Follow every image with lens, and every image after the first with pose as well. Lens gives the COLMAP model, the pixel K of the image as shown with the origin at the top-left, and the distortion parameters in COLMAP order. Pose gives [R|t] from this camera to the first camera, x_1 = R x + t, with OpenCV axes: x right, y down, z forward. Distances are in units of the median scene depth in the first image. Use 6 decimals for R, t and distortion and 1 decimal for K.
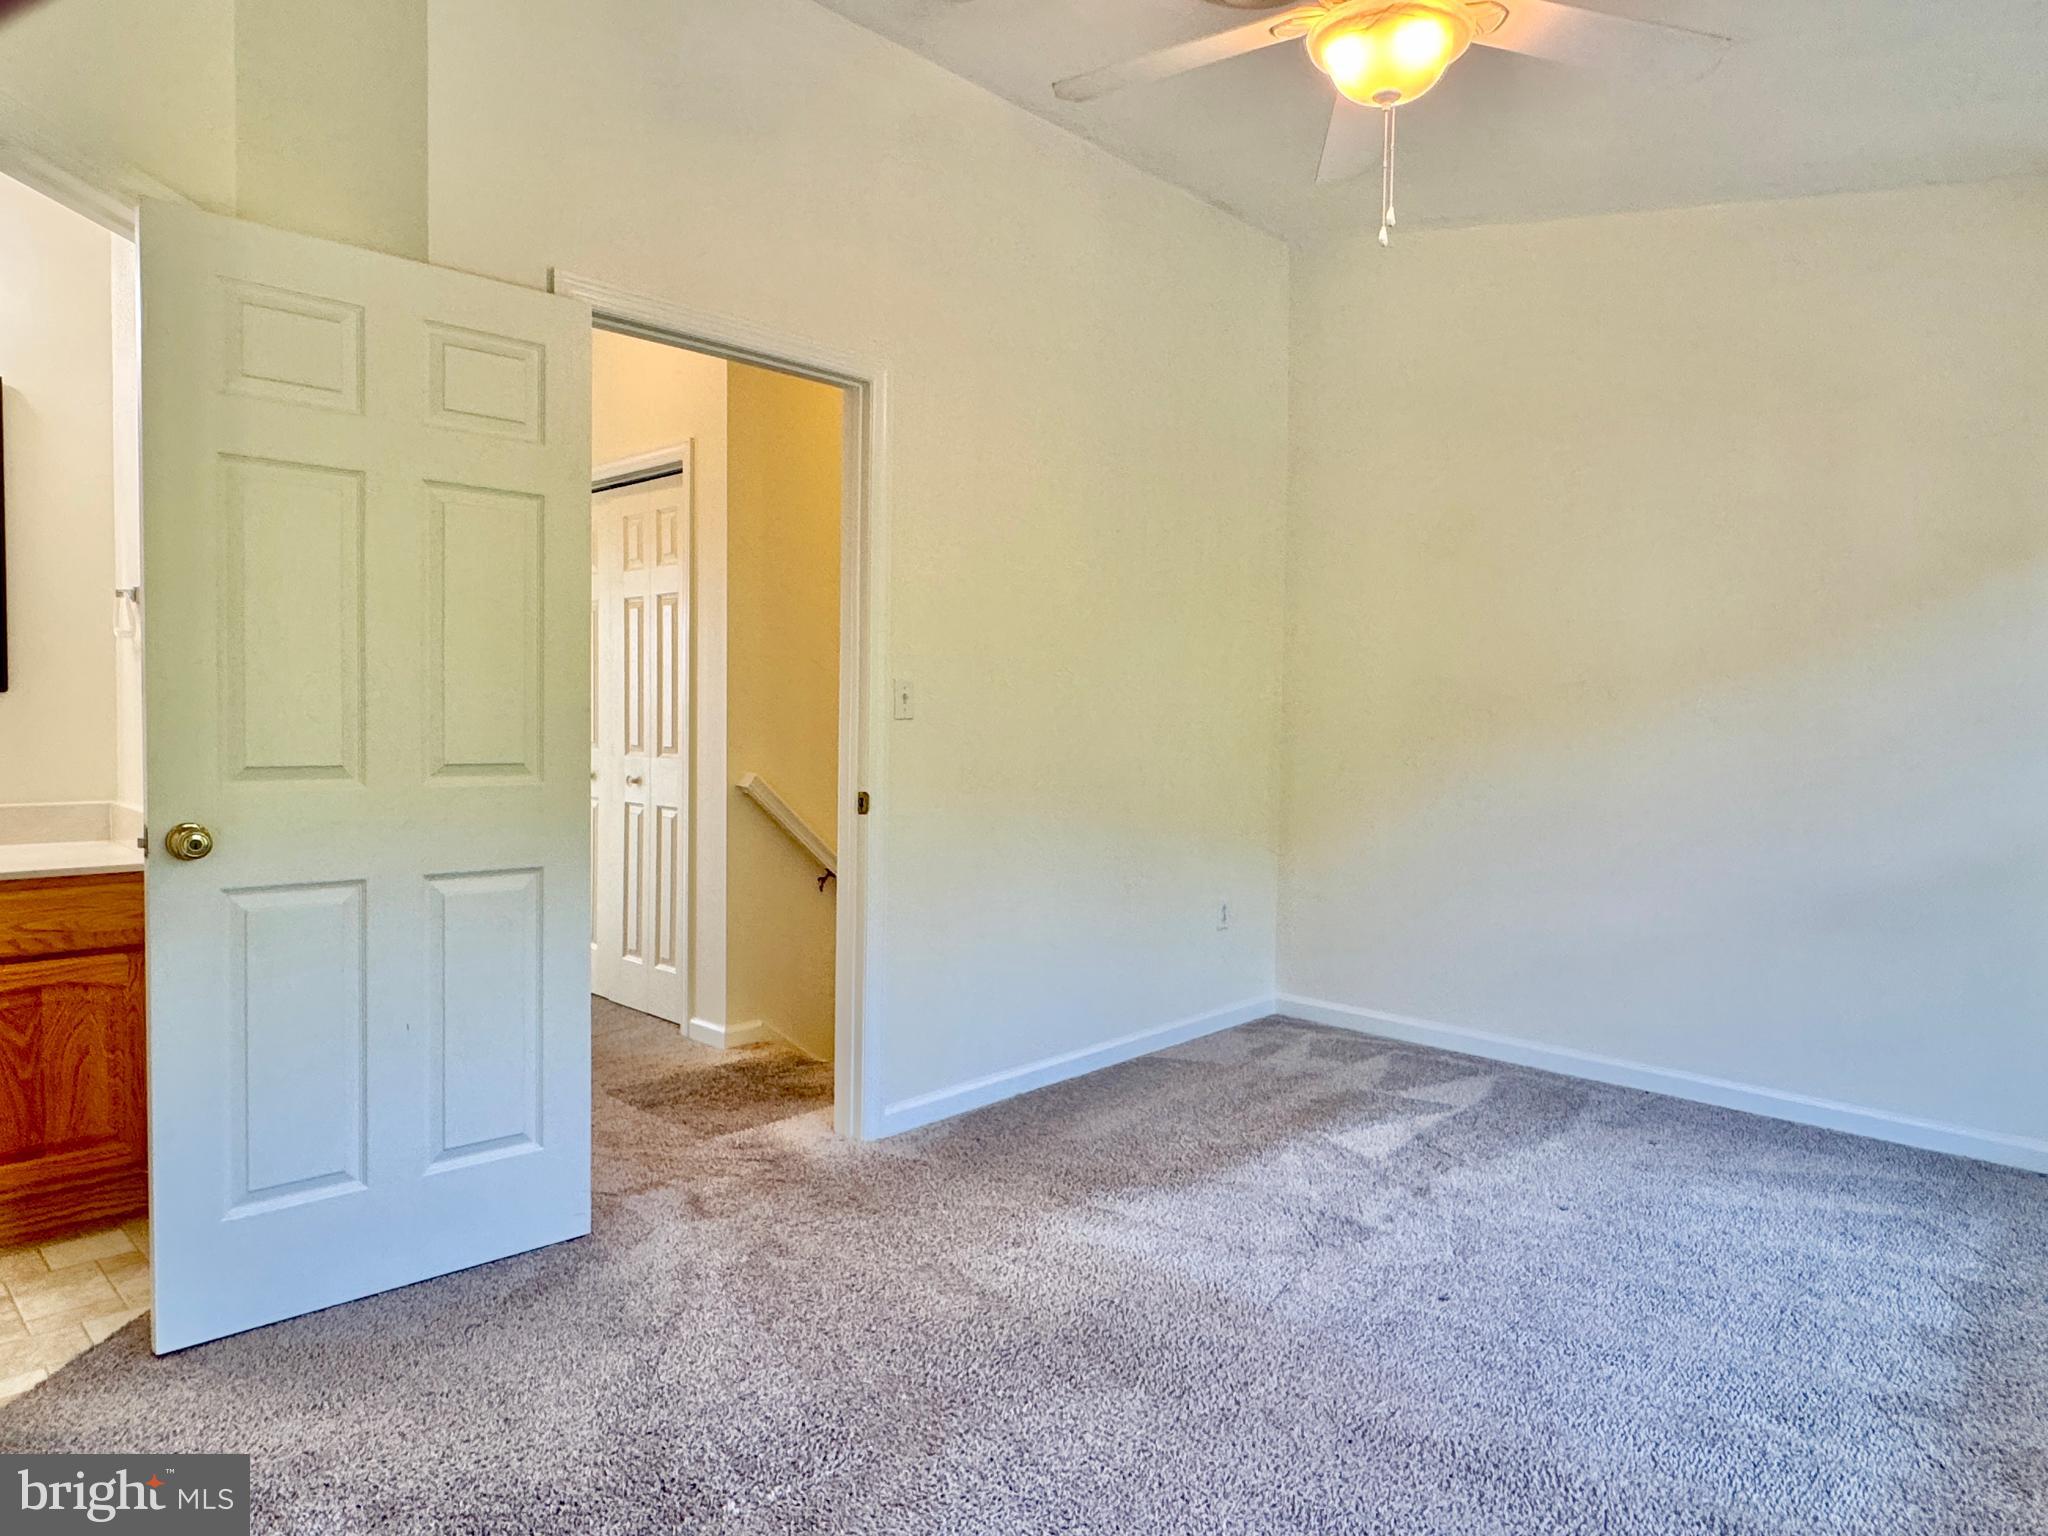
lens RADIAL K [[1249.1, 0, 1023.0], [0, 1249.1, 768.3], [0, 0, 1]] dist [-0.007075, 0.001481]
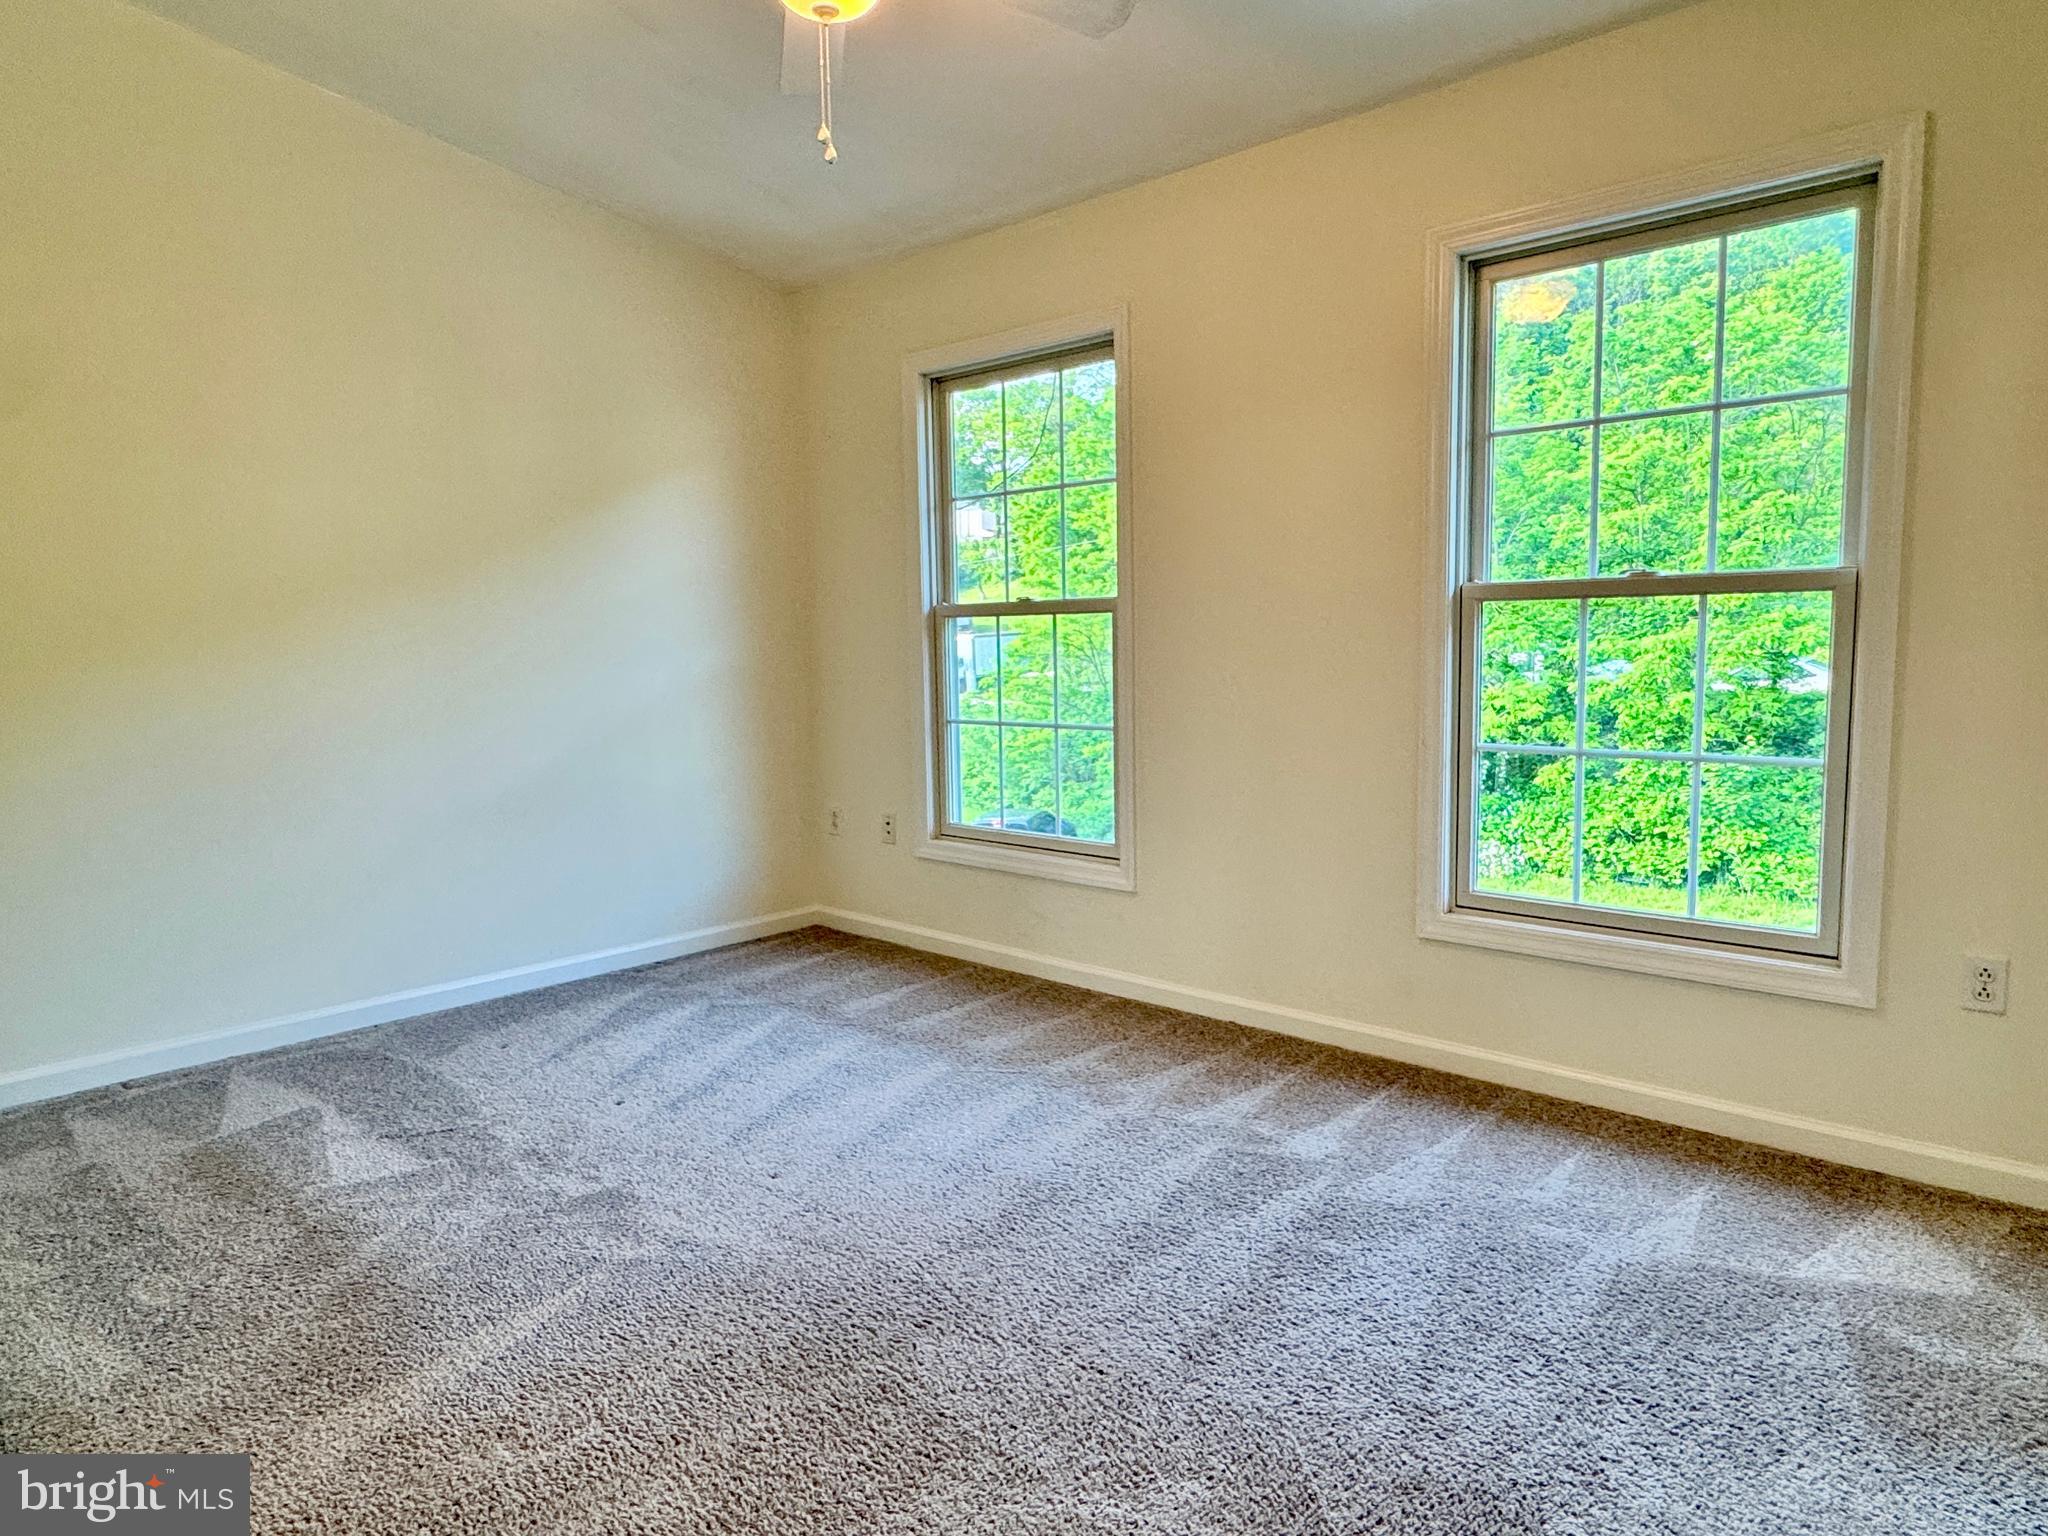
lens RADIAL K [[1249.1, 0, 1025.9], [0, 1249.1, 772.6], [0, 0, 1]] dist [-0.007075, 0.001481]
pose [[-0.039765, -0.125237, 0.991330, -0.508639], [0.054253, 0.990380, 0.127293, -0.036198], [-0.997735, 0.058845, -0.032588, 0.568475]]
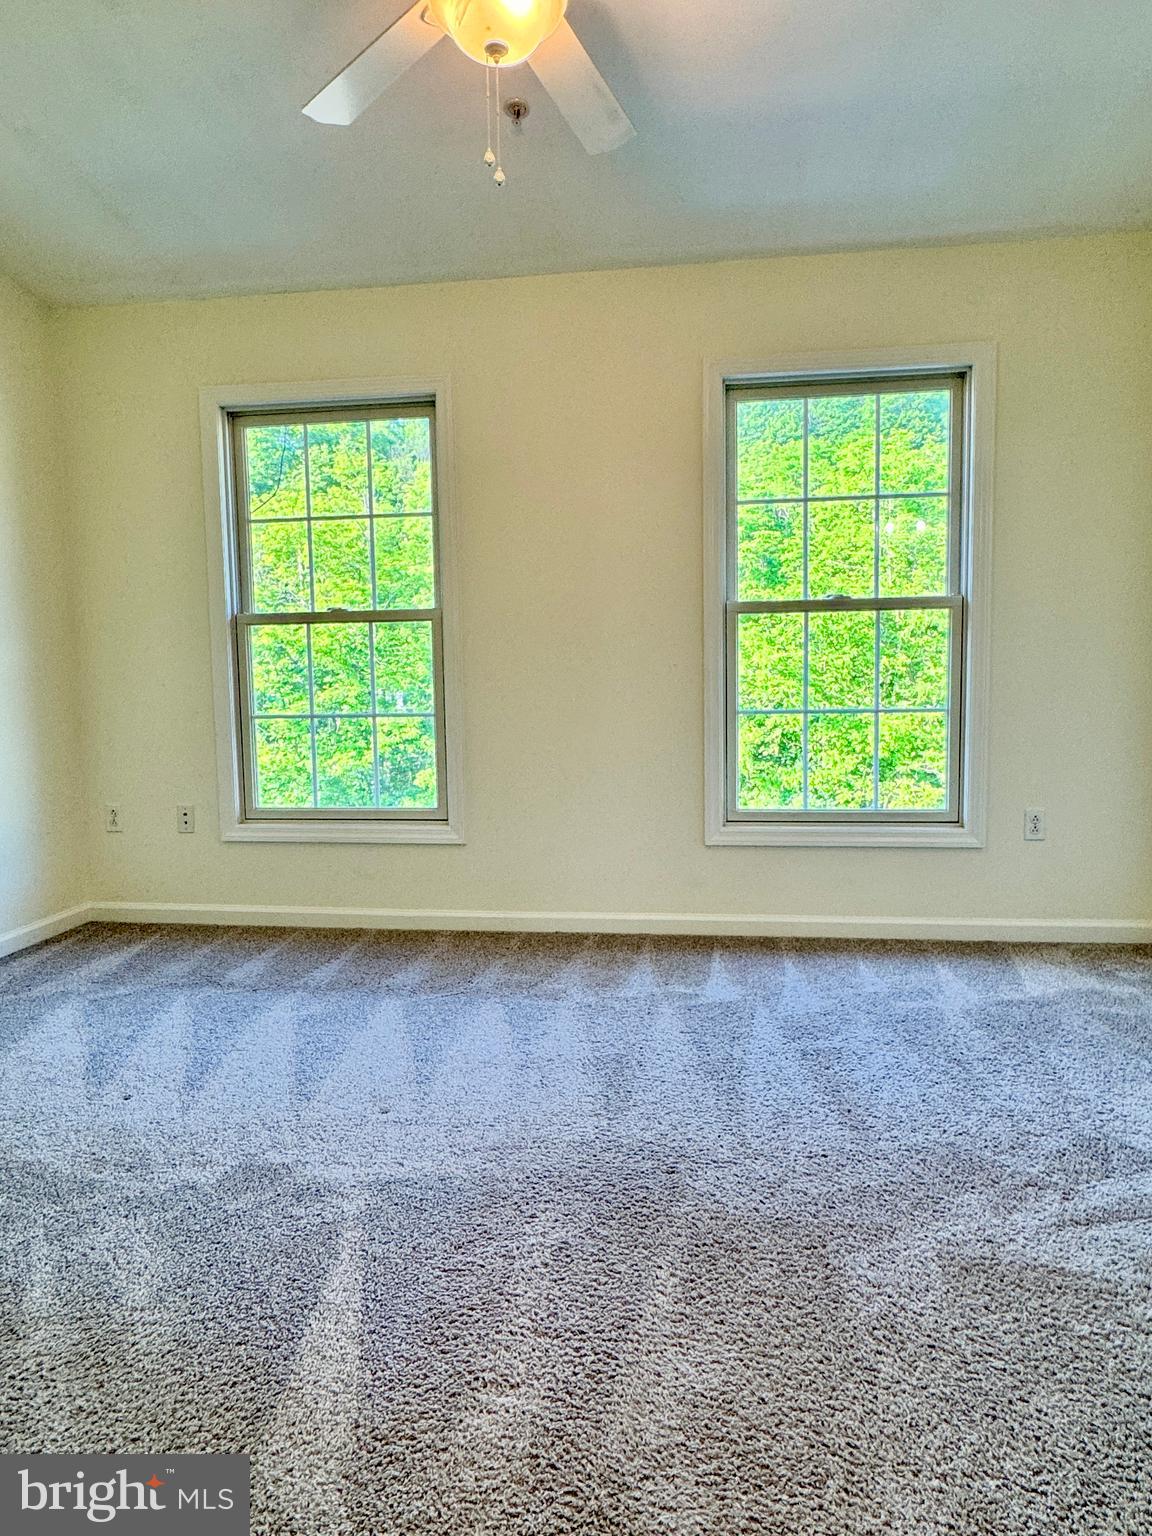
lens RADIAL K [[936.8, 0, 576.1], [0, 936.8, 760.4], [0, 0, 1]] dist [-0.007075, 0.001481]
pose [[-0.608523, -0.077828, 0.789710, -0.313502], [0.035748, 0.991480, 0.125260, -0.001826], [-0.792730, 0.104454, -0.600556, 0.964879]]
